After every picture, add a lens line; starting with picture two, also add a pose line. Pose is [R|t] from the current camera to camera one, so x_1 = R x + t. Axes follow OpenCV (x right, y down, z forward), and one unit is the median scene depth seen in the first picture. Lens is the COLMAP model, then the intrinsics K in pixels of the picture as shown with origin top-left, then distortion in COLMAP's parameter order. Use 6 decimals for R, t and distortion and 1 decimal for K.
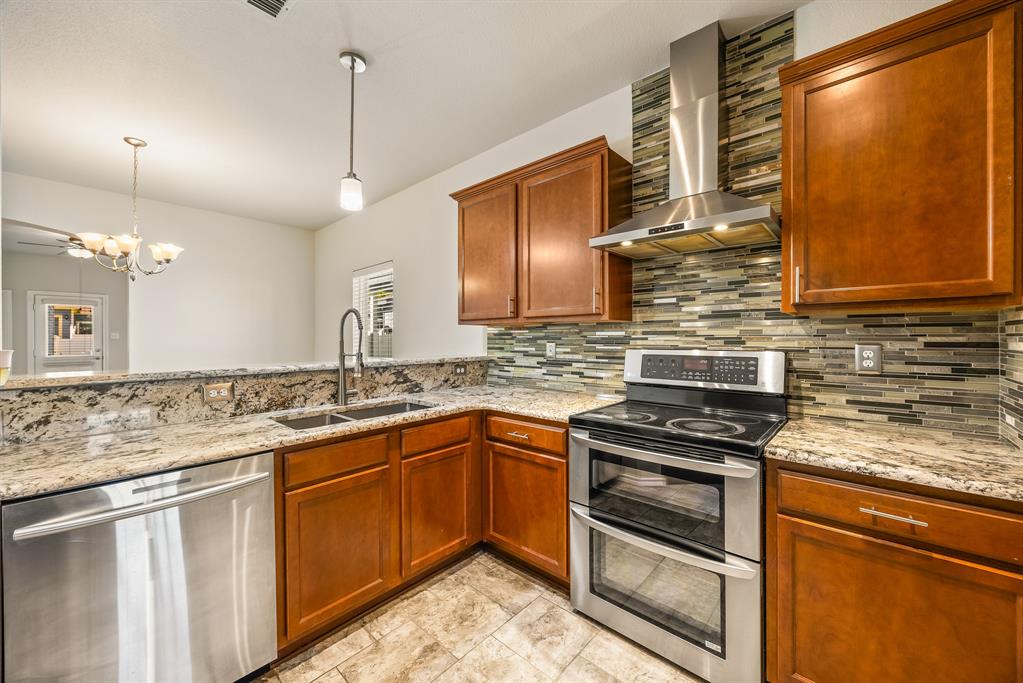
lens RADIAL K [[389.9, 0, 513.4], [0, 389.9, 338.5], [0, 0, 1]] dist [-0.001815, -0.000550]
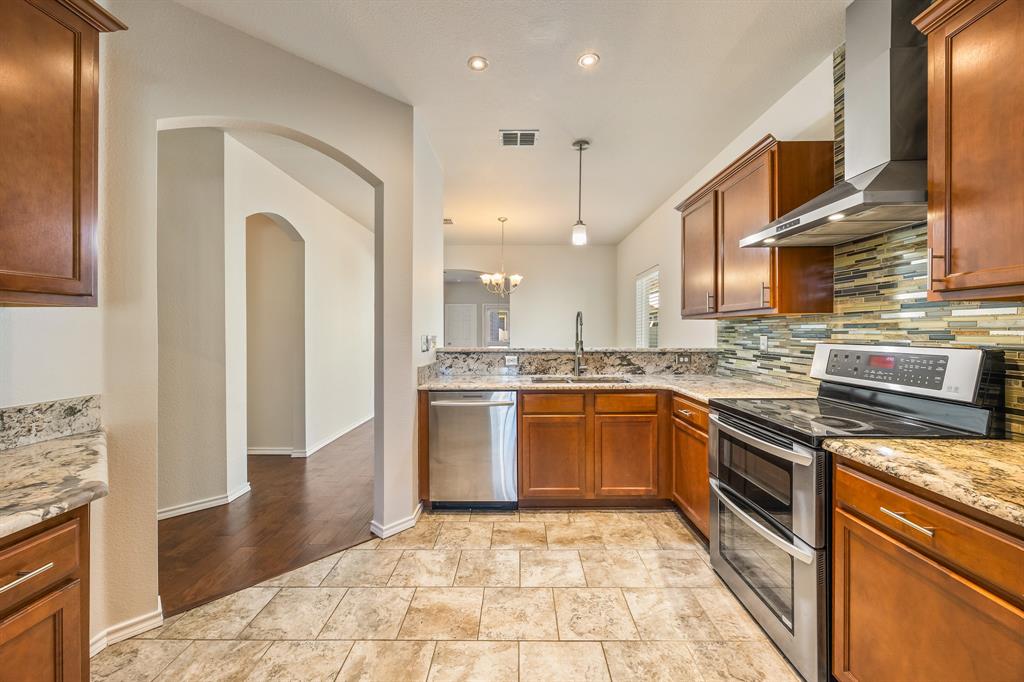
lens RADIAL K [[390.3, 0, 515.2], [0, 390.3, 330.9], [0, 0, 1]] dist [-0.001815, -0.000550]
pose [[0.660971, 0.001270, -0.750411, 0.608920], [-0.002358, 0.999997, -0.000385, -0.000633], [0.750408, 0.002023, 0.660972, -0.194046]]
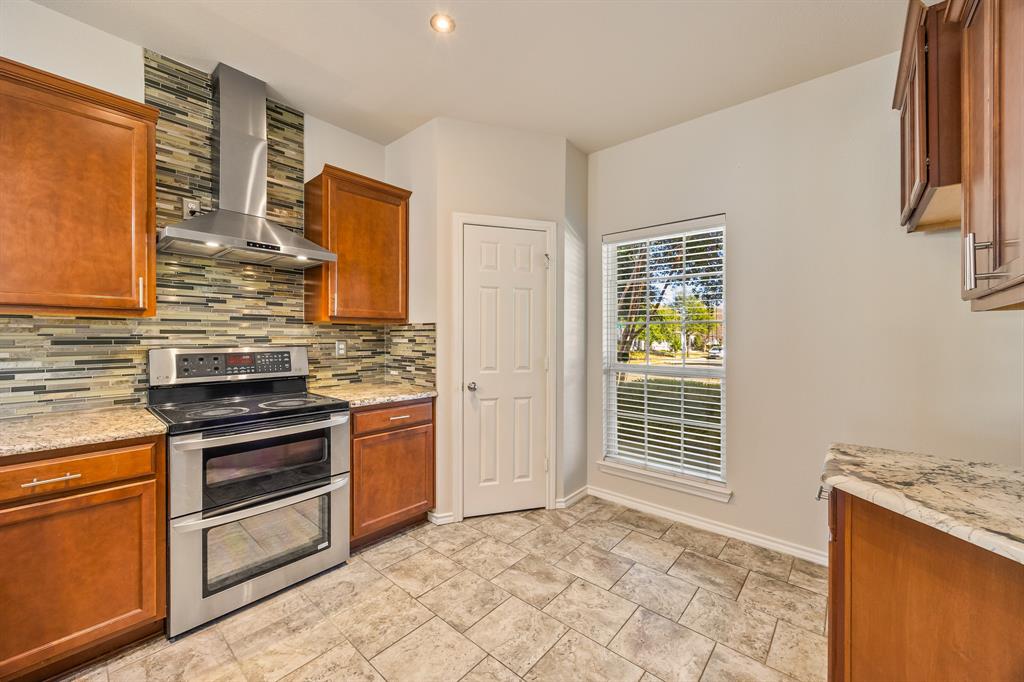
lens RADIAL K [[390.3, 0, 517.6], [0, 390.3, 339.7], [0, 0, 1]] dist [-0.001815, -0.000550]
pose [[-0.023435, -0.004370, 0.999716, -0.729067], [0.001783, 0.999989, 0.004413, 0.003020], [-0.999724, 0.001886, -0.023427, 0.218923]]
